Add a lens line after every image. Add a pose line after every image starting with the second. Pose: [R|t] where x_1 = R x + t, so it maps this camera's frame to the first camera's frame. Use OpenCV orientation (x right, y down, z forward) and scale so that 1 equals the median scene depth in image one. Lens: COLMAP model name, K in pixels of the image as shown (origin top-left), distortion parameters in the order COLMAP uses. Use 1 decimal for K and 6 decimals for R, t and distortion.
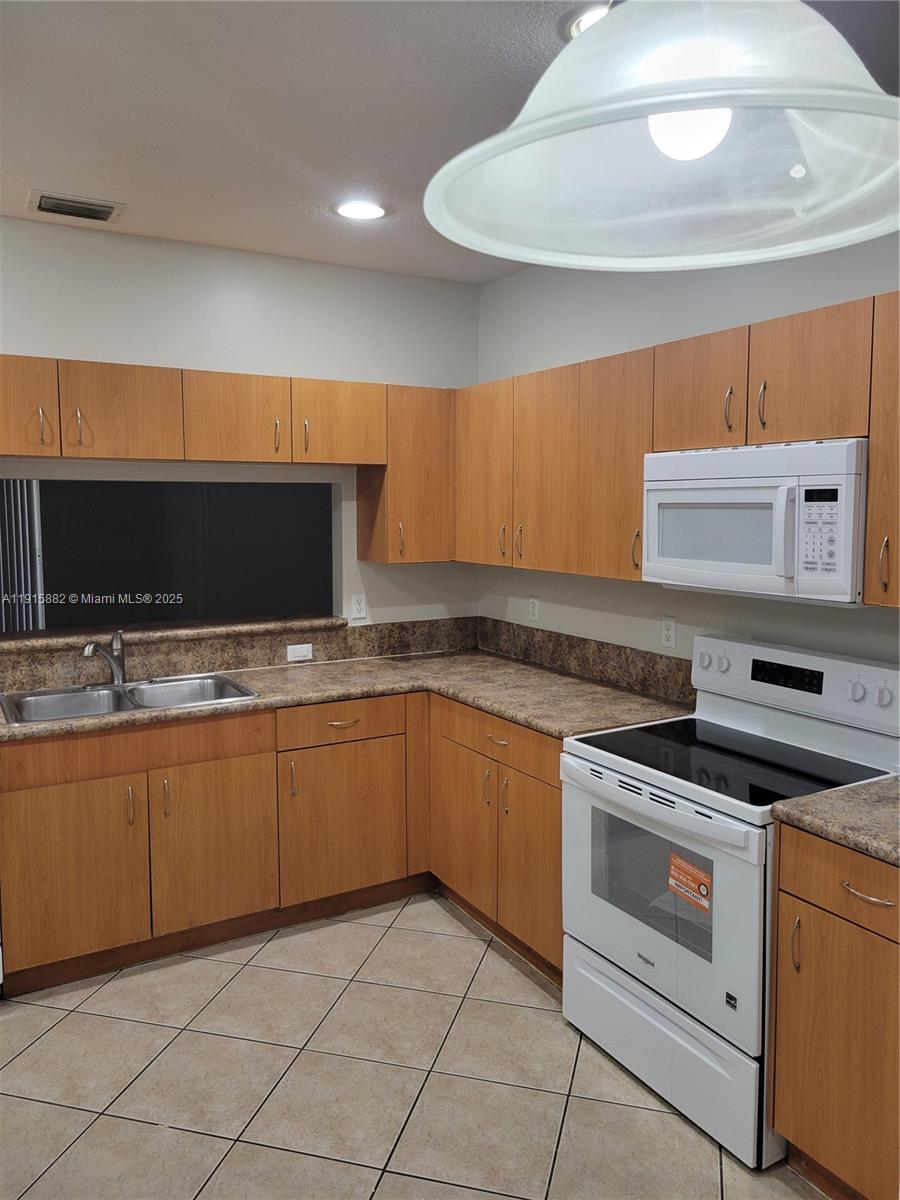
lens RADIAL K [[900.3, 0, 454.6], [0, 900.3, 590.7], [0, 0, 1]] dist [0.039987, -0.014715]
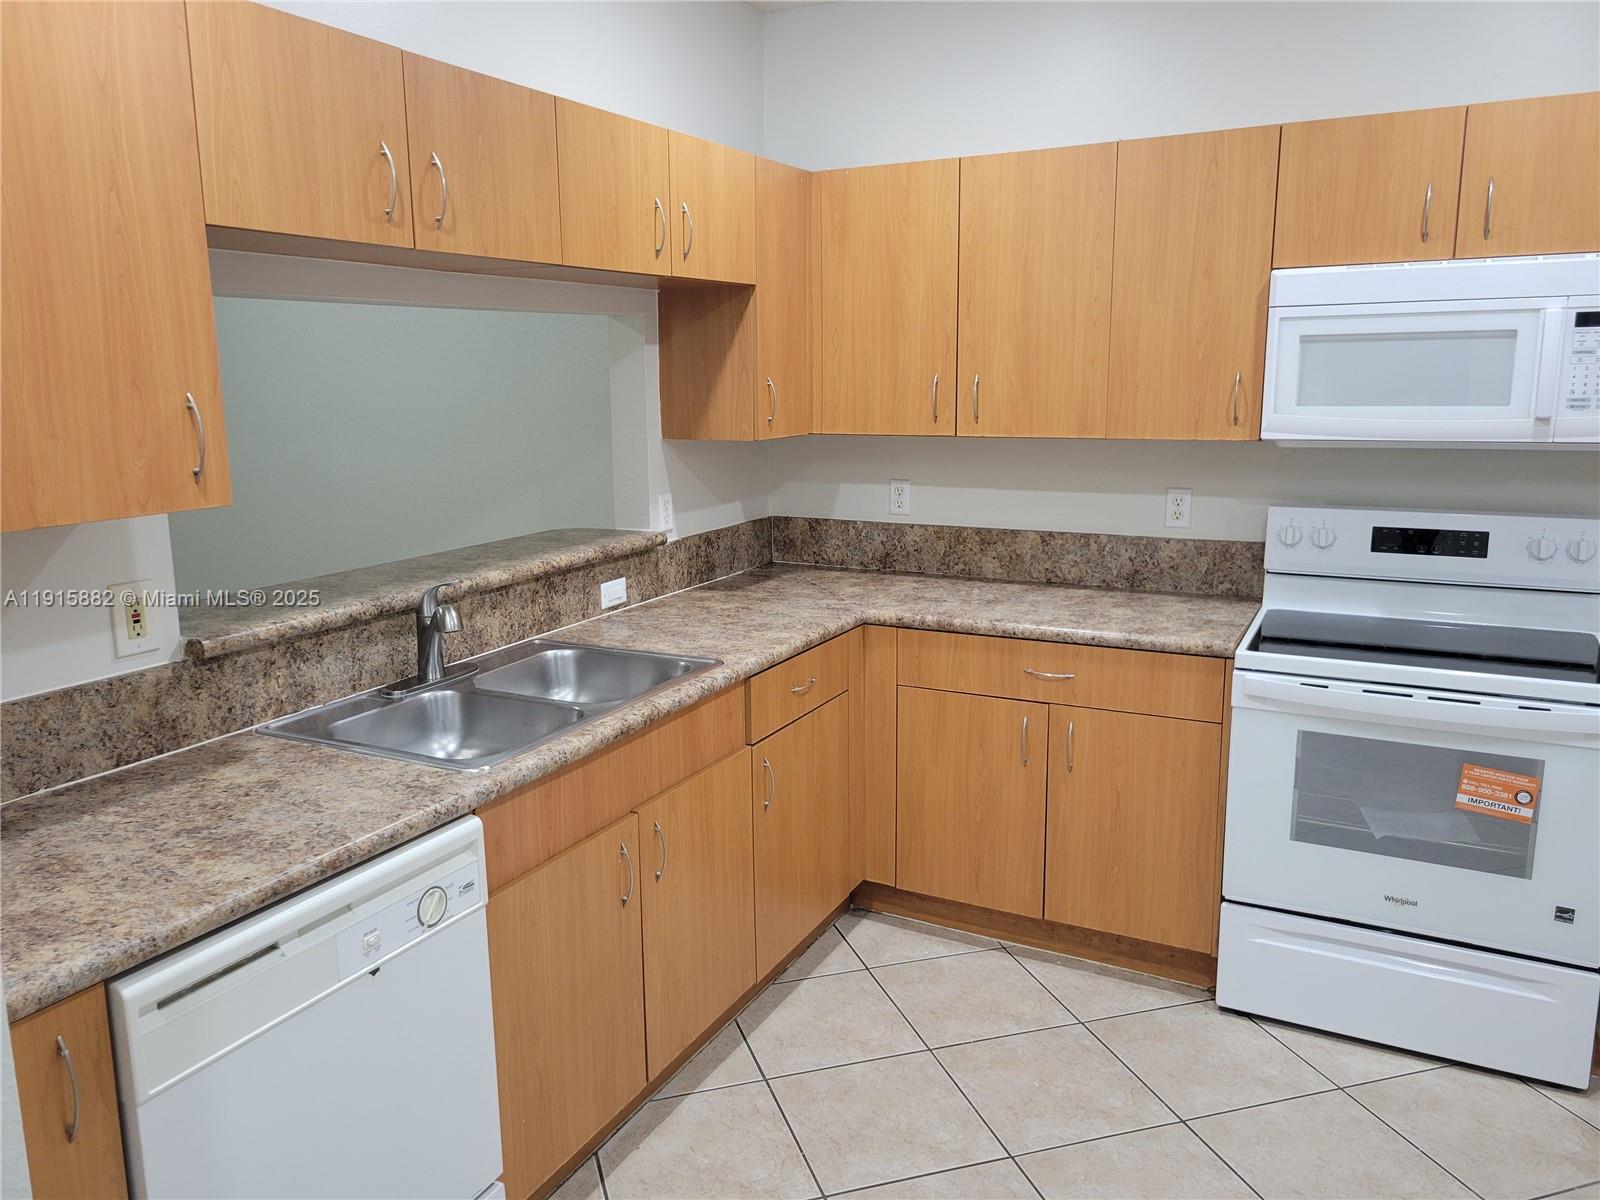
lens RADIAL K [[1200.4, 0, 794.6], [0, 1200.4, 589.8], [0, 0, 1]] dist [0.039987, -0.014715]
pose [[0.849866, -0.108322, 0.515746, -0.688327], [0.063527, 0.992569, 0.103786, -0.015729], [-0.523156, -0.055440, 0.850432, 0.328189]]
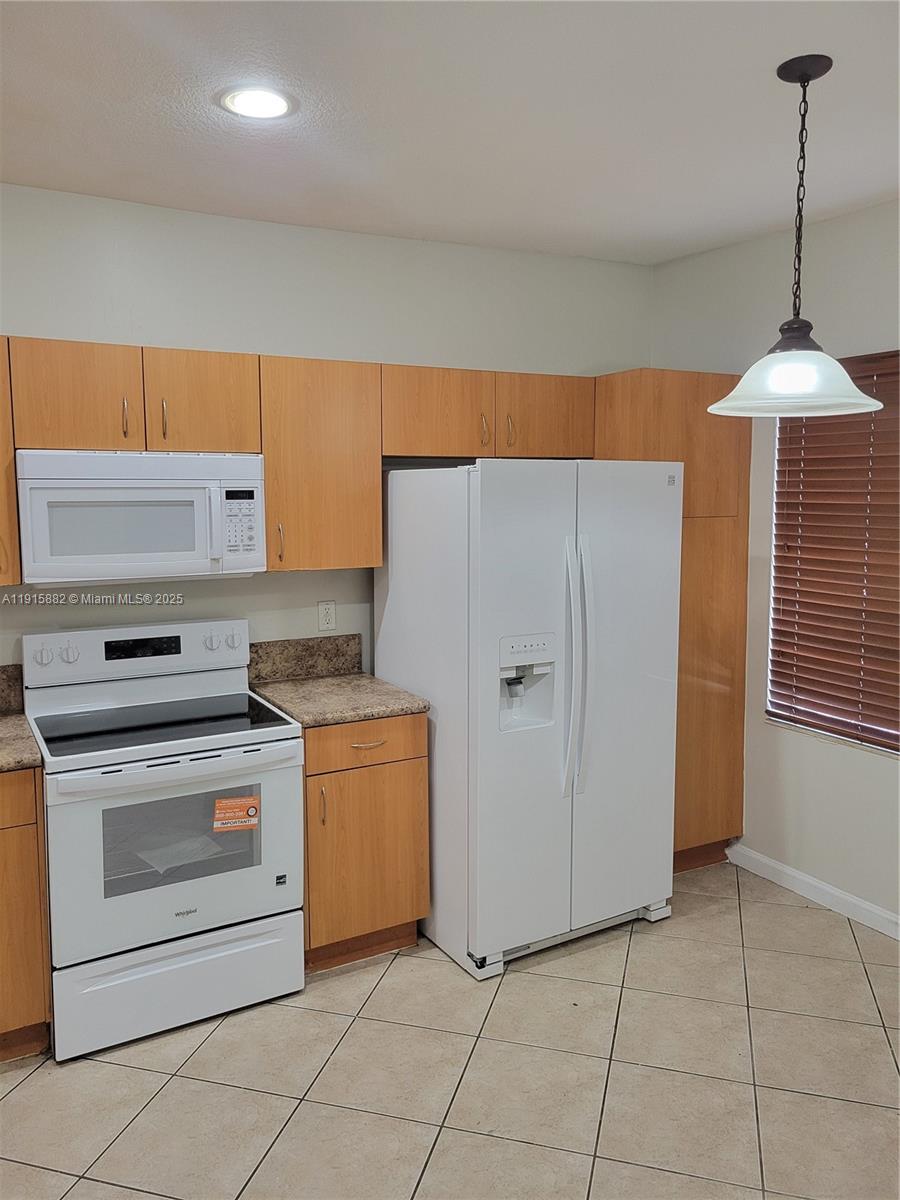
lens RADIAL K [[900.3, 0, 446.2], [0, 900.3, 582.3], [0, 0, 1]] dist [0.039987, -0.014715]
pose [[0.022906, -0.101918, 0.994529, -0.743776], [0.098326, 0.990197, 0.099209, -0.063848], [-0.994891, 0.095515, 0.032702, 0.533544]]
